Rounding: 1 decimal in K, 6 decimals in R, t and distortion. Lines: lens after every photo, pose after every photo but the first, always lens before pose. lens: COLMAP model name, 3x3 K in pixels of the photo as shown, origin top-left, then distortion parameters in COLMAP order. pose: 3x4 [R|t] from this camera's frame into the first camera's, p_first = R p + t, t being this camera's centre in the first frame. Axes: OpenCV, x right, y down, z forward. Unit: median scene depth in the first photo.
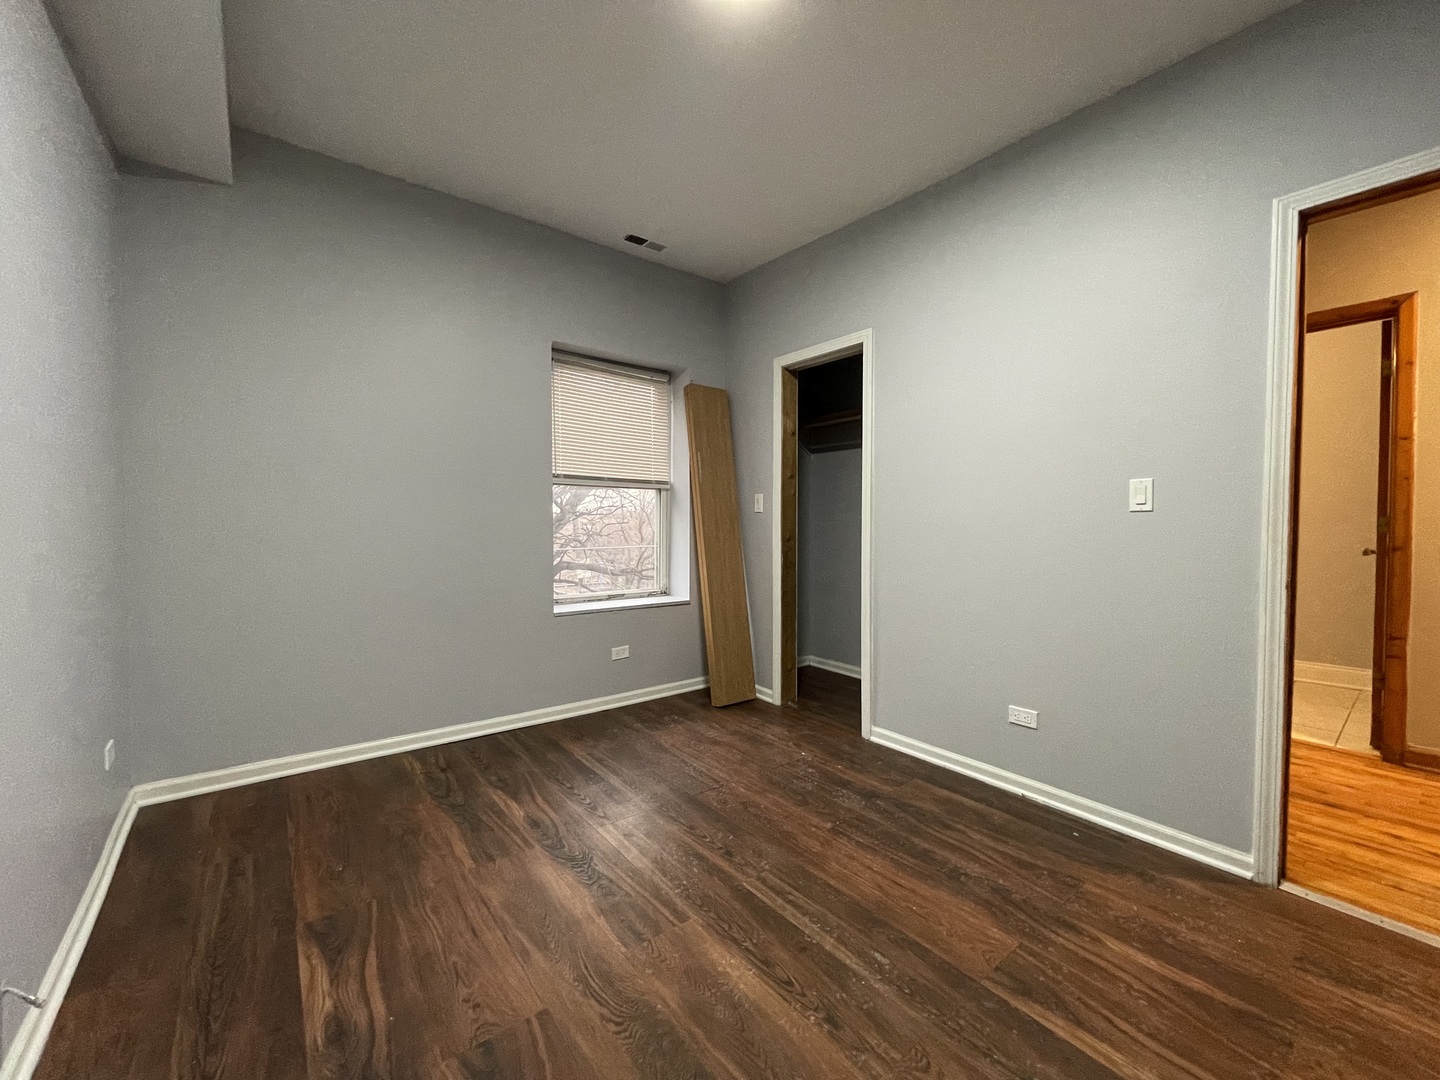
lens RADIAL K [[581.9, 0, 717.9], [0, 581.9, 539.3], [0, 0, 1]] dist [0.003556, 0.000502]
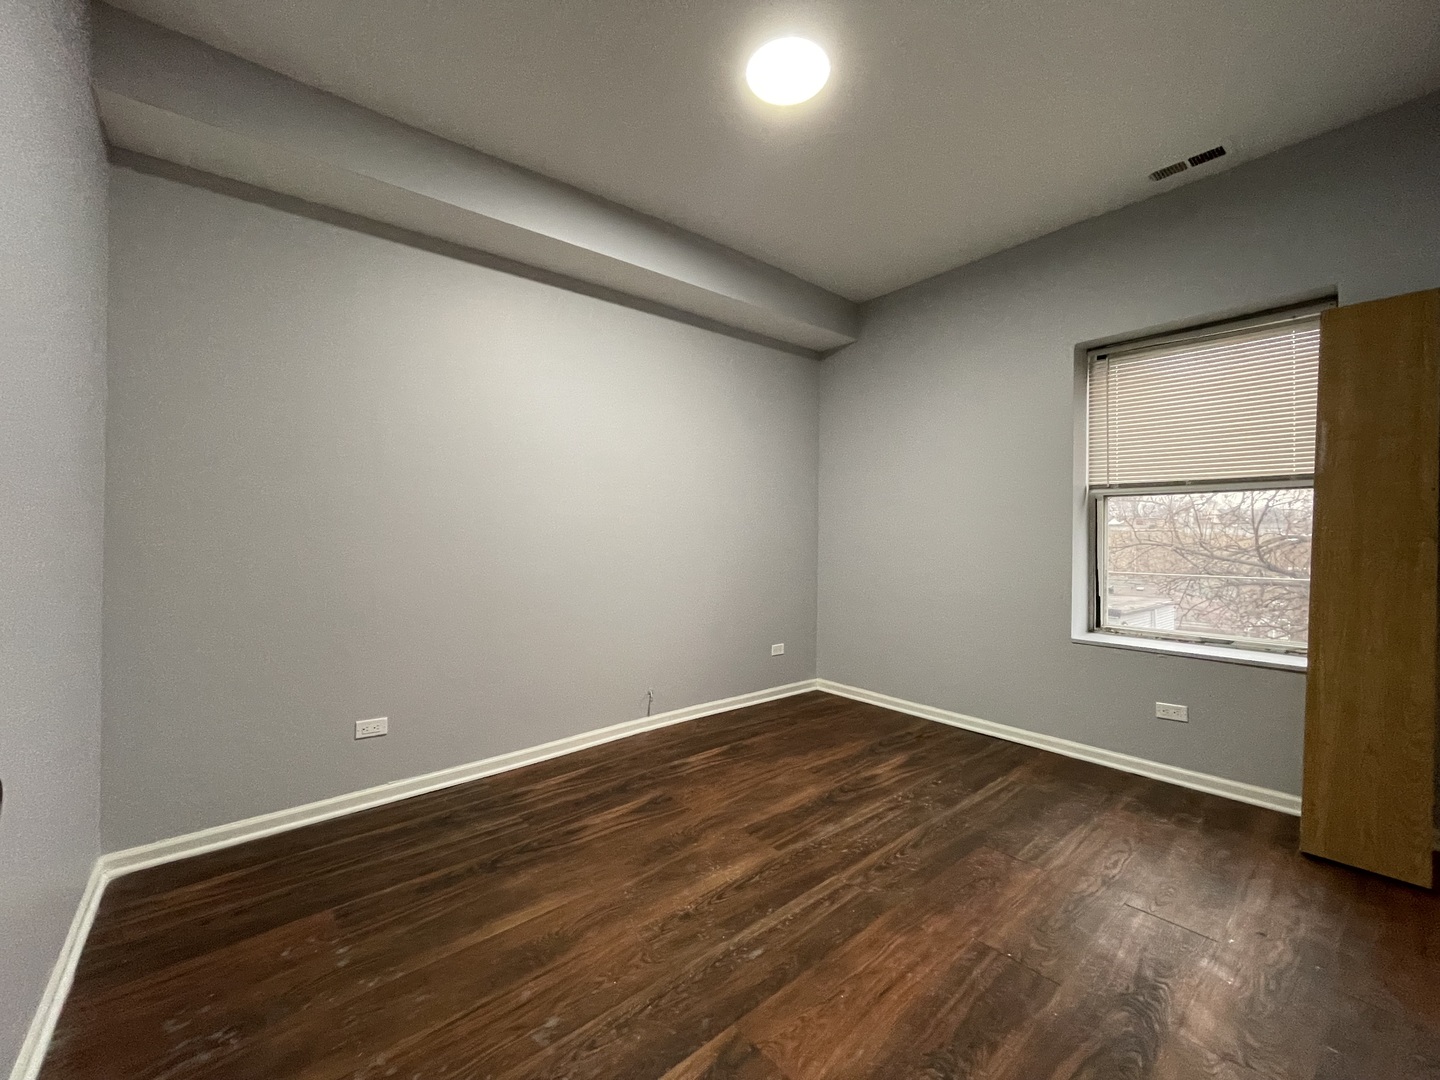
lens RADIAL K [[581.9, 0, 719.0], [0, 581.9, 538.6], [0, 0, 1]] dist [0.003556, 0.000502]
pose [[0.044480, -0.007781, -0.998980, 1.017717], [-0.034240, 0.999370, -0.009309, -0.005401], [0.998423, 0.034620, 0.044185, 0.667185]]
